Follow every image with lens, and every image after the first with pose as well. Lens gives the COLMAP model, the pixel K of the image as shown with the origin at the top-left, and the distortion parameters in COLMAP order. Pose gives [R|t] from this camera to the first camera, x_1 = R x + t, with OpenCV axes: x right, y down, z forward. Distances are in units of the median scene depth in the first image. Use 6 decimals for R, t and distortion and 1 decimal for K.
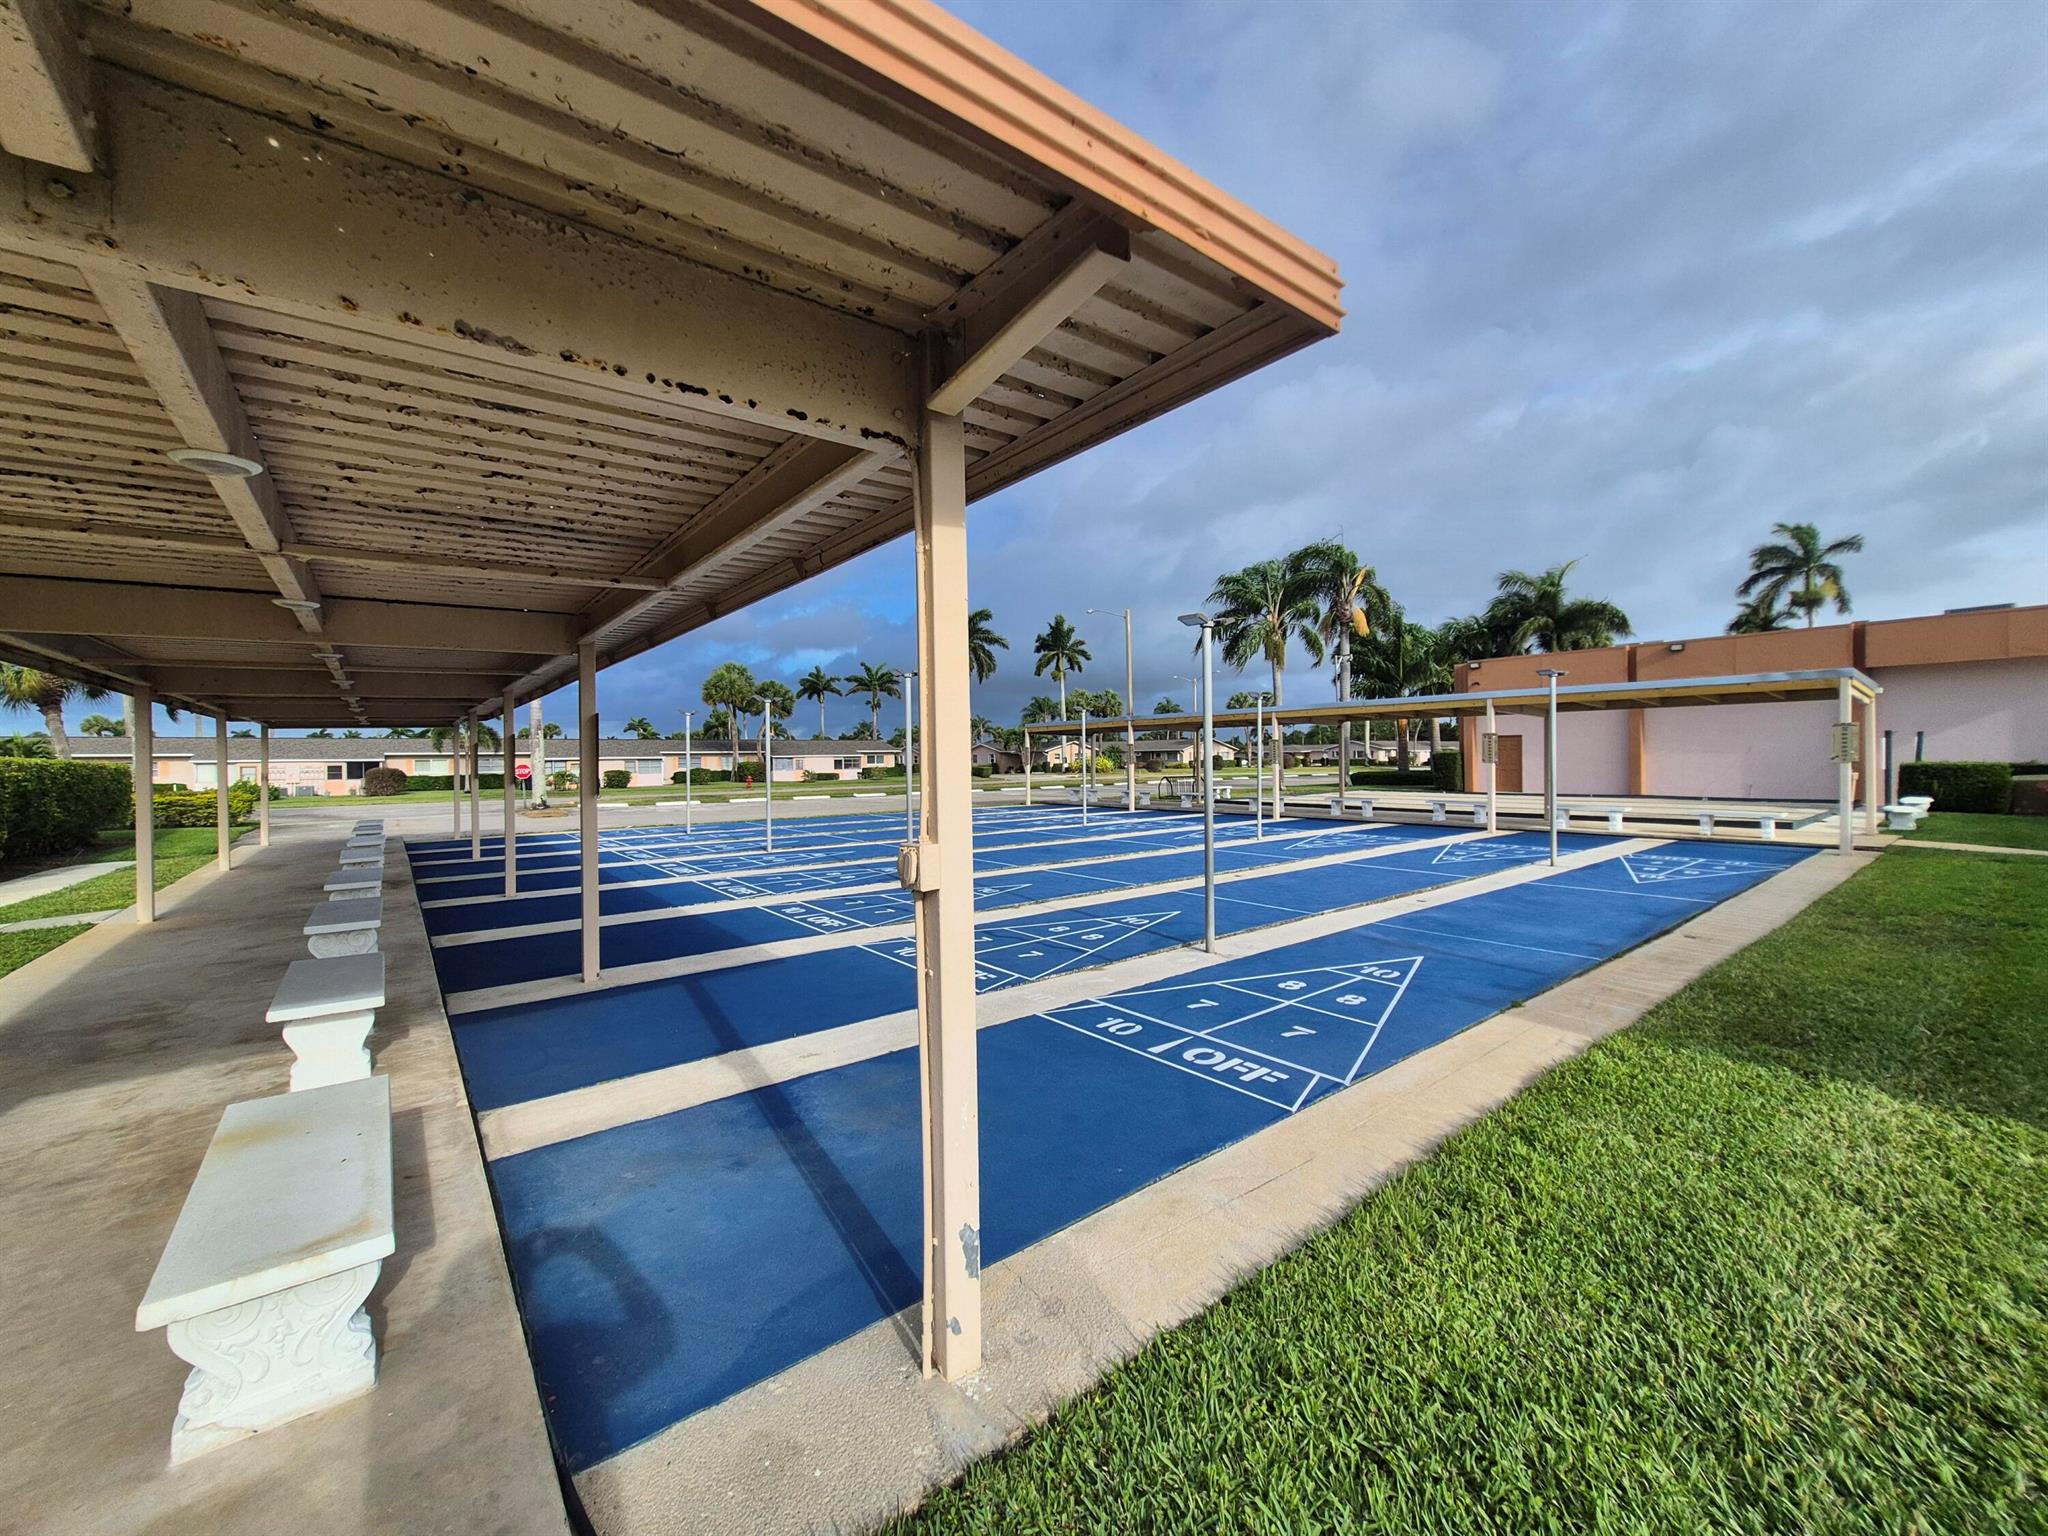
lens RADIAL K [[854.5, 0, 1020.0], [0, 854.5, 756.2], [0, 0, 1]] dist [0.001067, -0.000324]
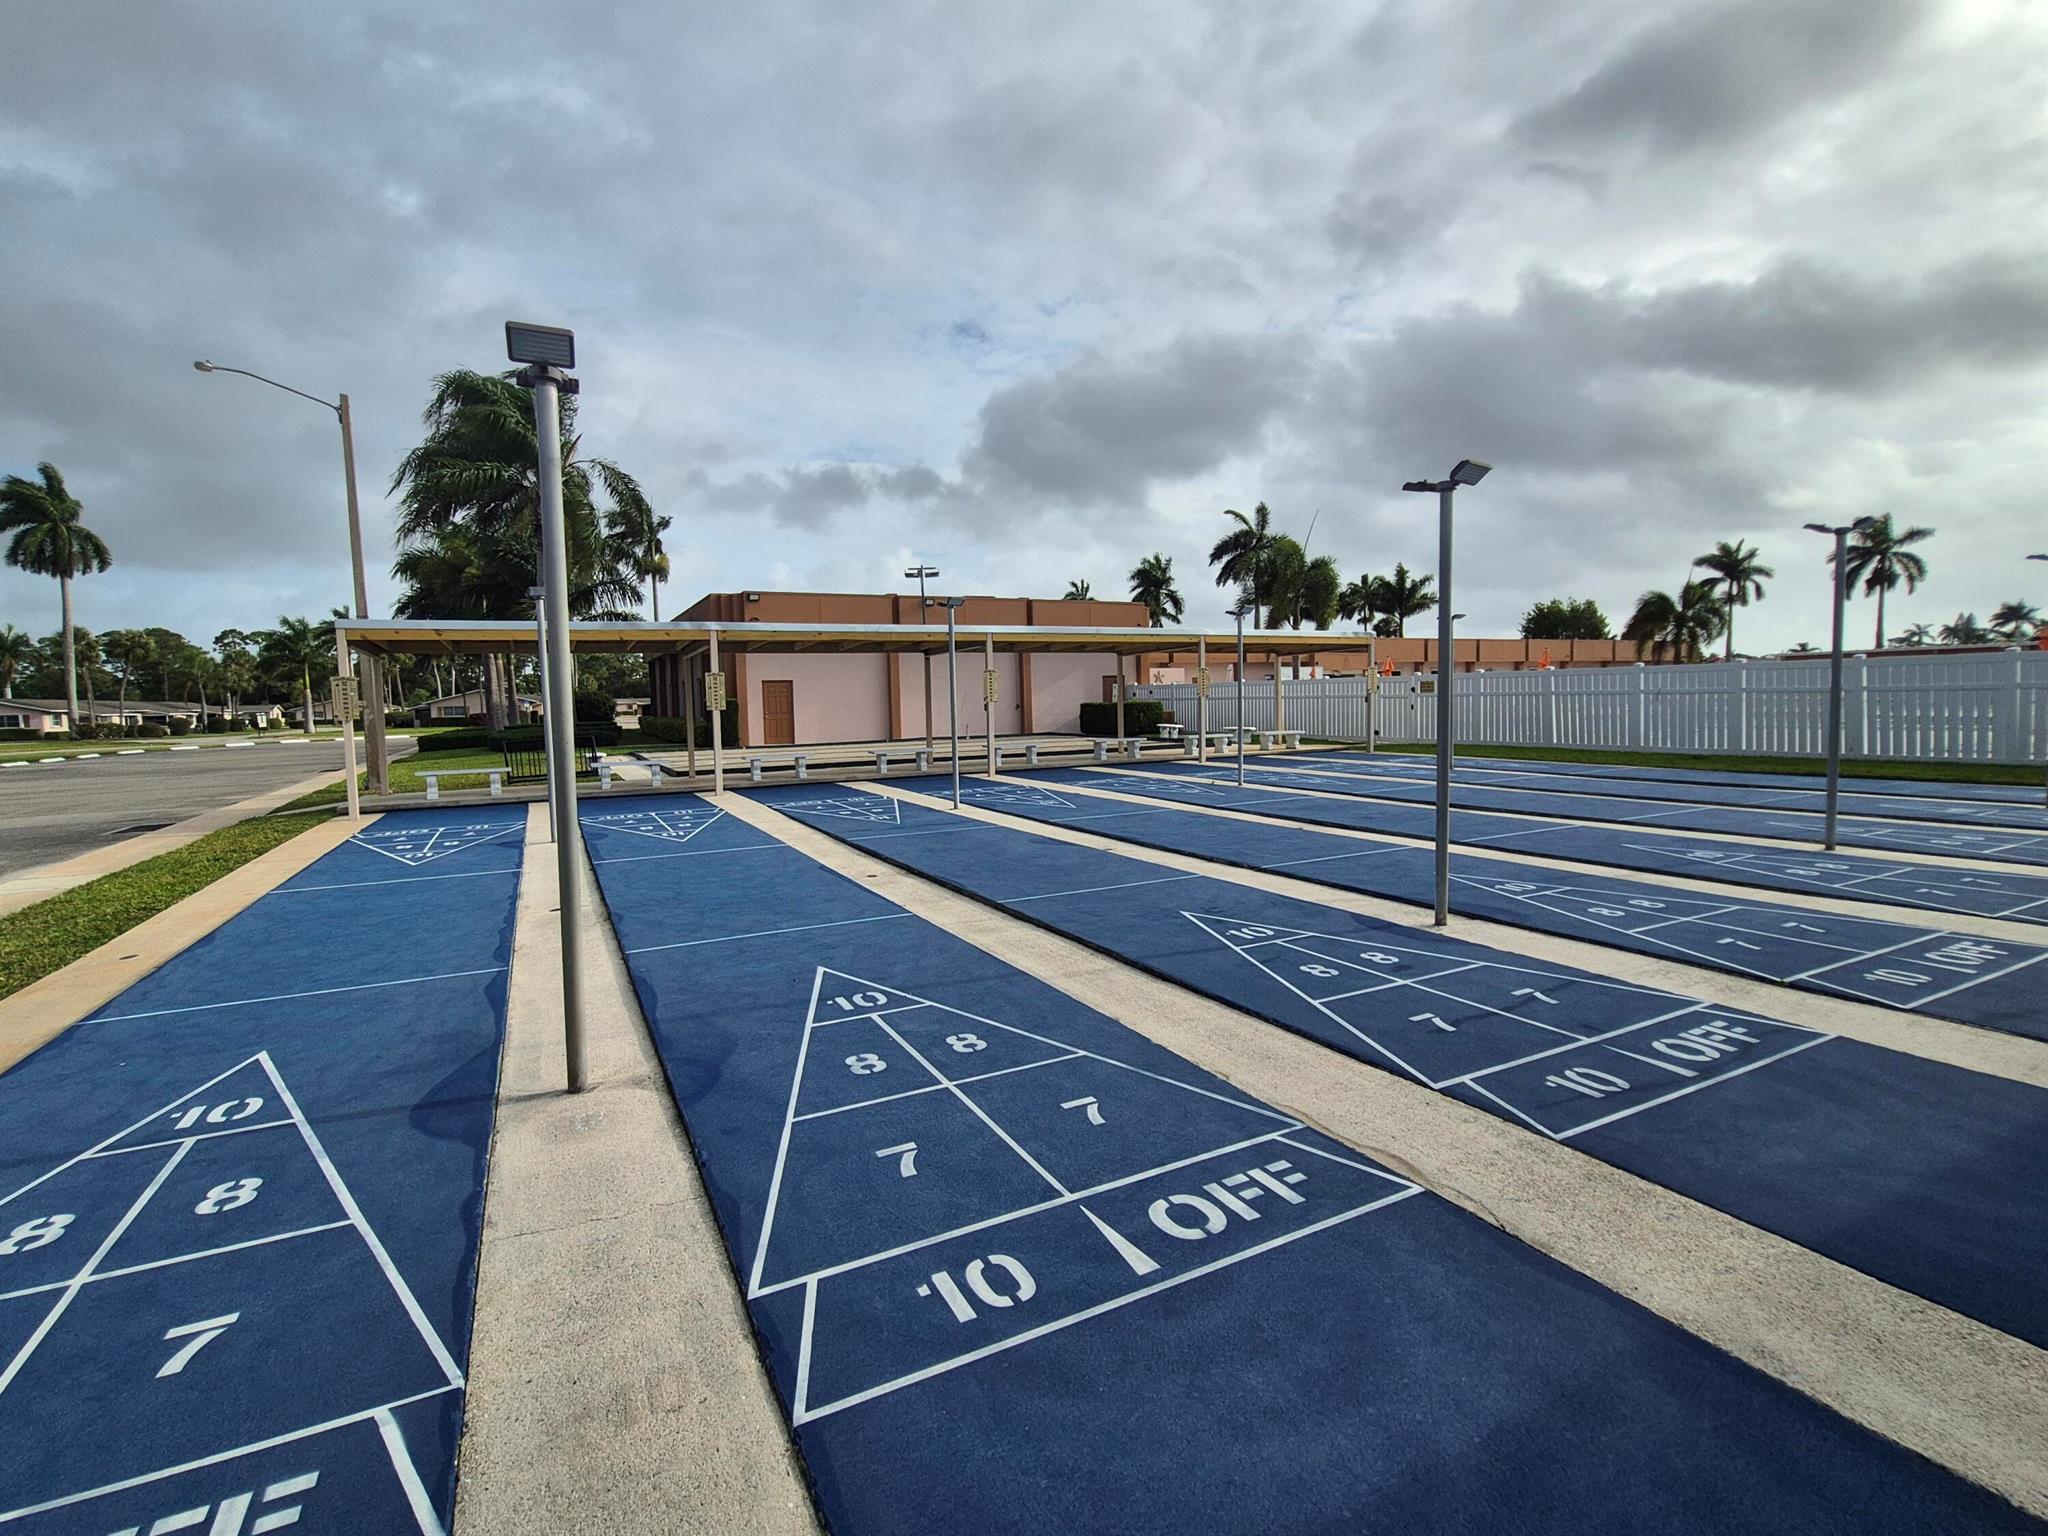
lens RADIAL K [[854.5, 0, 1020.0], [0, 854.5, 756.2], [0, 0, 1]] dist [0.001067, -0.000324]
pose [[0.186679, -0.064759, 0.980284, -0.315077], [0.016646, 0.997890, 0.062752, 0.003675], [-0.982280, 0.004604, 0.187363, 0.903002]]
